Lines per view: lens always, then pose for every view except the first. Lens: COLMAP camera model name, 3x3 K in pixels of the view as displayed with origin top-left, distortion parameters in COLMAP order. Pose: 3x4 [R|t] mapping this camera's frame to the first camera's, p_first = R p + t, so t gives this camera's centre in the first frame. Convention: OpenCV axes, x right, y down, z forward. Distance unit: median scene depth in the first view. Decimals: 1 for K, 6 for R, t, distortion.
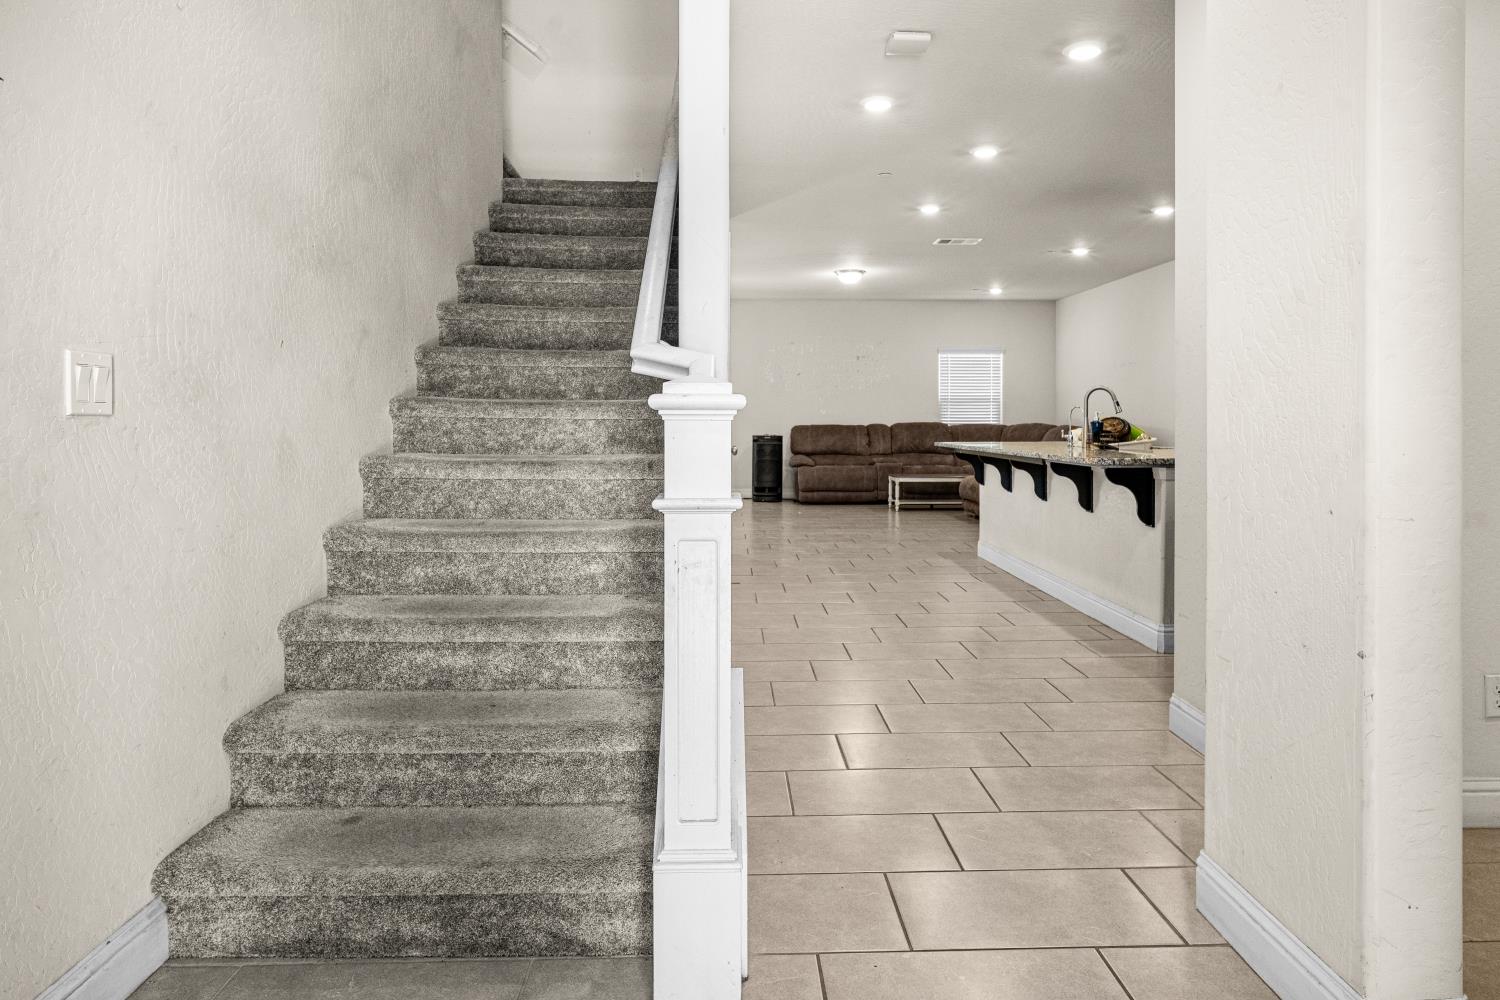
lens RADIAL K [[893.1, 0, 748.5], [0, 893.1, 496.5], [0, 0, 1]] dist [-0.001209, -0.001079]
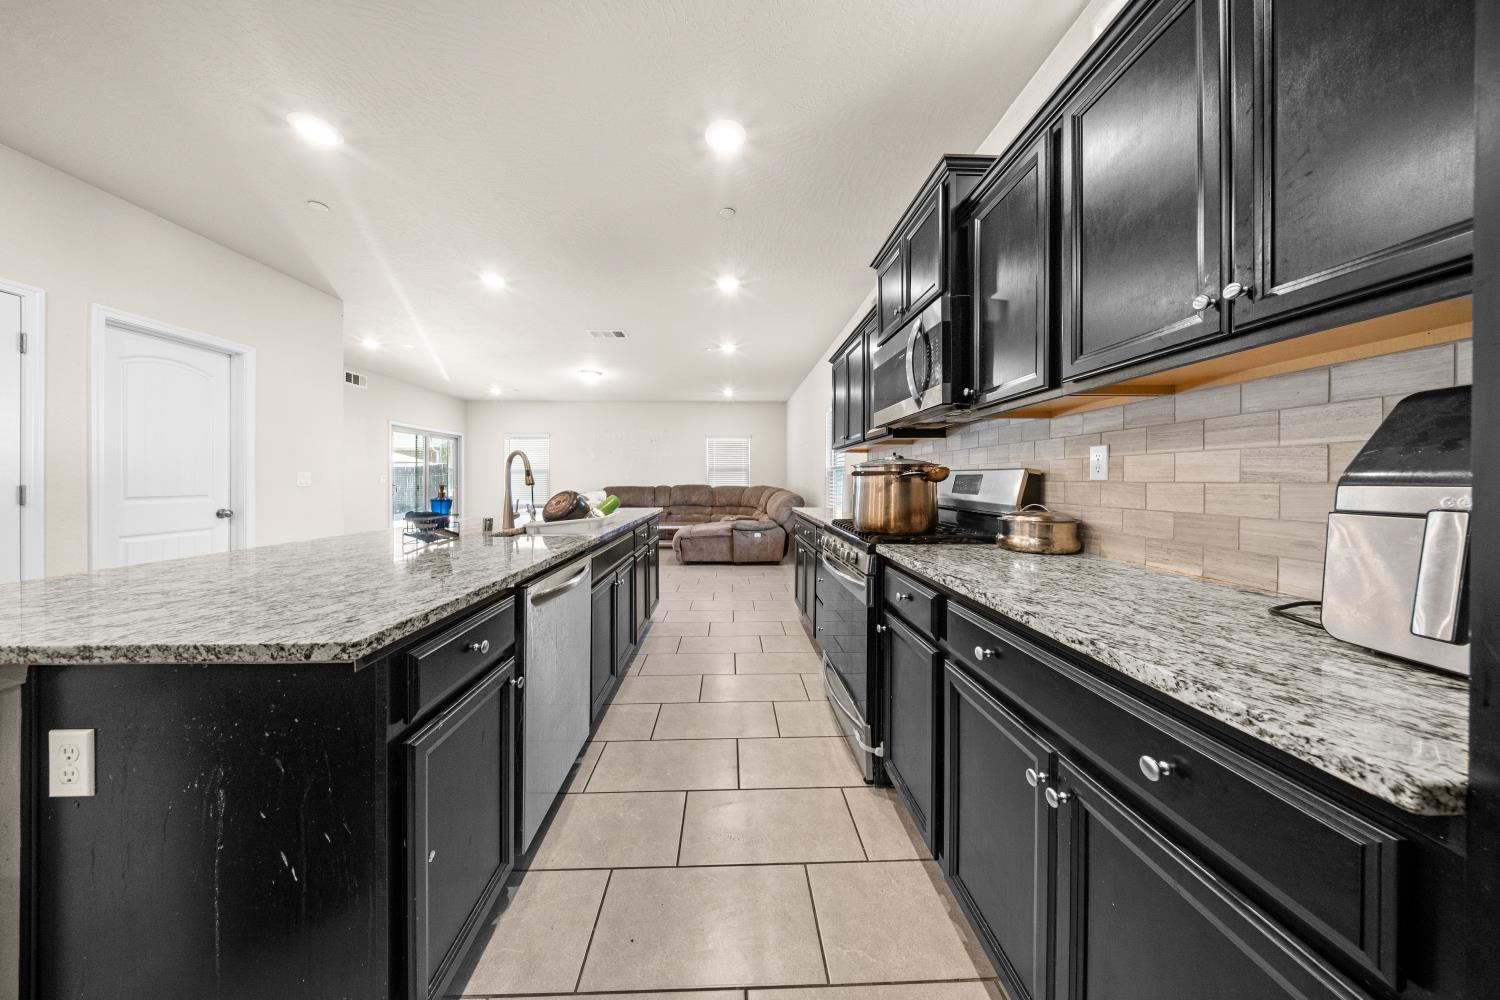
lens RADIAL K [[441.3, 0, 742.6], [0, 441.3, 481.0], [0, 0, 1]] dist [-0.005984, -0.000050]
pose [[0.999932, 0.001590, 0.011577, 0.271116], [-0.000628, 0.996578, -0.082652, -0.030691], [-0.011669, 0.082639, 0.996511, 0.289487]]
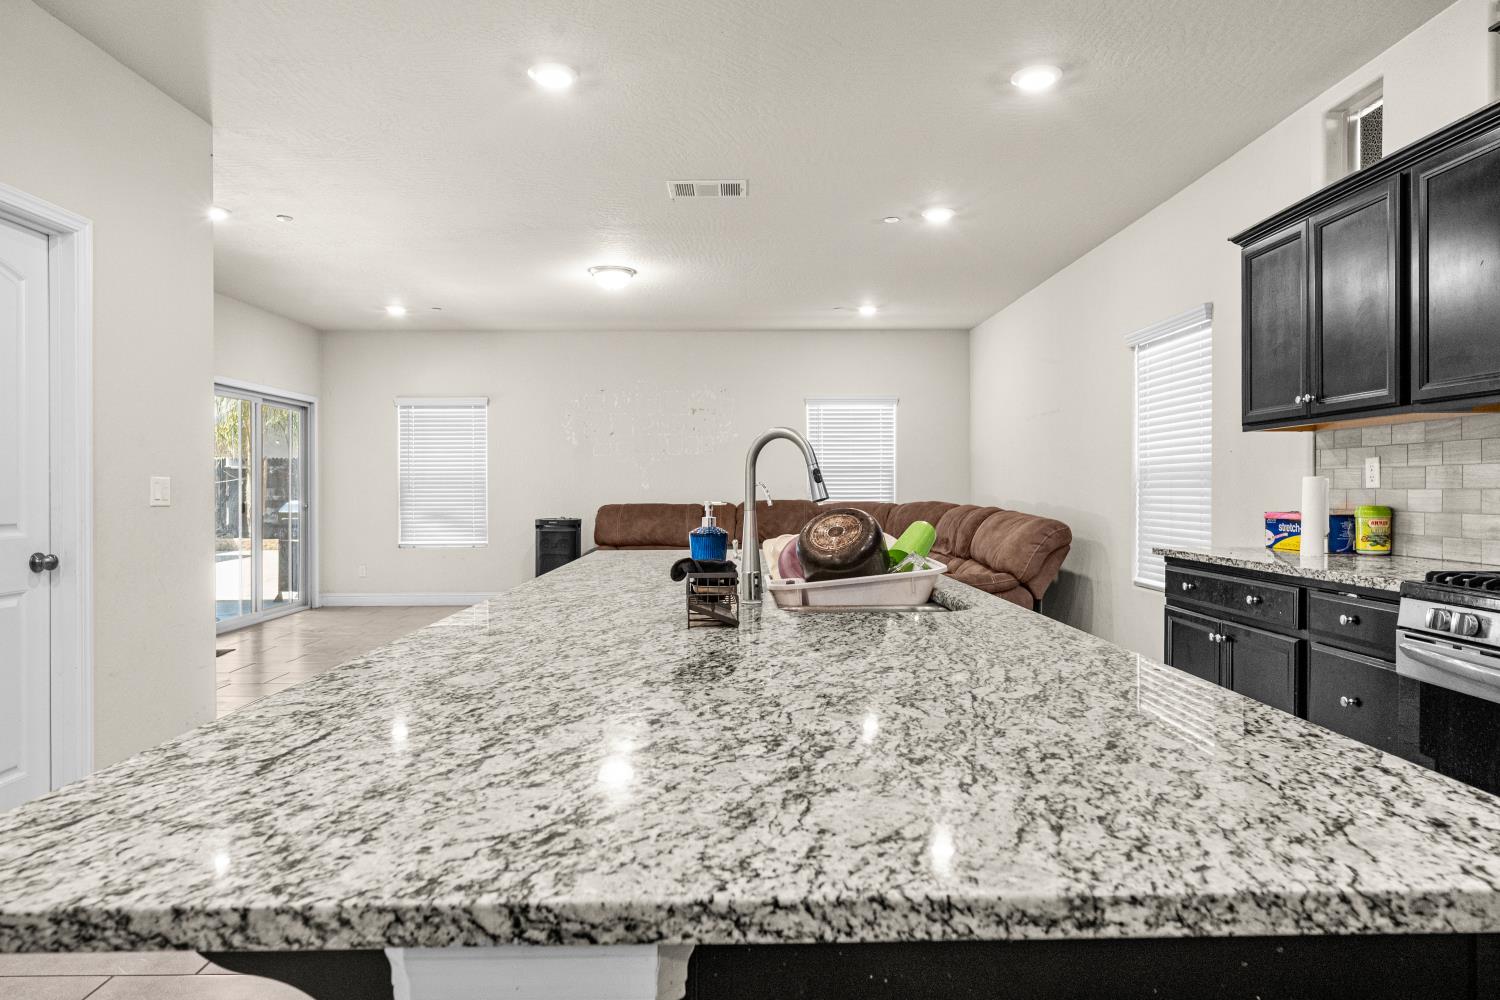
lens RADIAL K [[893.1, 0, 745.0], [0, 893.1, 497.6], [0, 0, 1]] dist [-0.001209, -0.001079]
pose [[0.999980, -0.000483, -0.006304, 0.172769], [0.000003, 0.997109, -0.075985, -0.031781], [0.006323, 0.075983, 0.997089, 0.298020]]
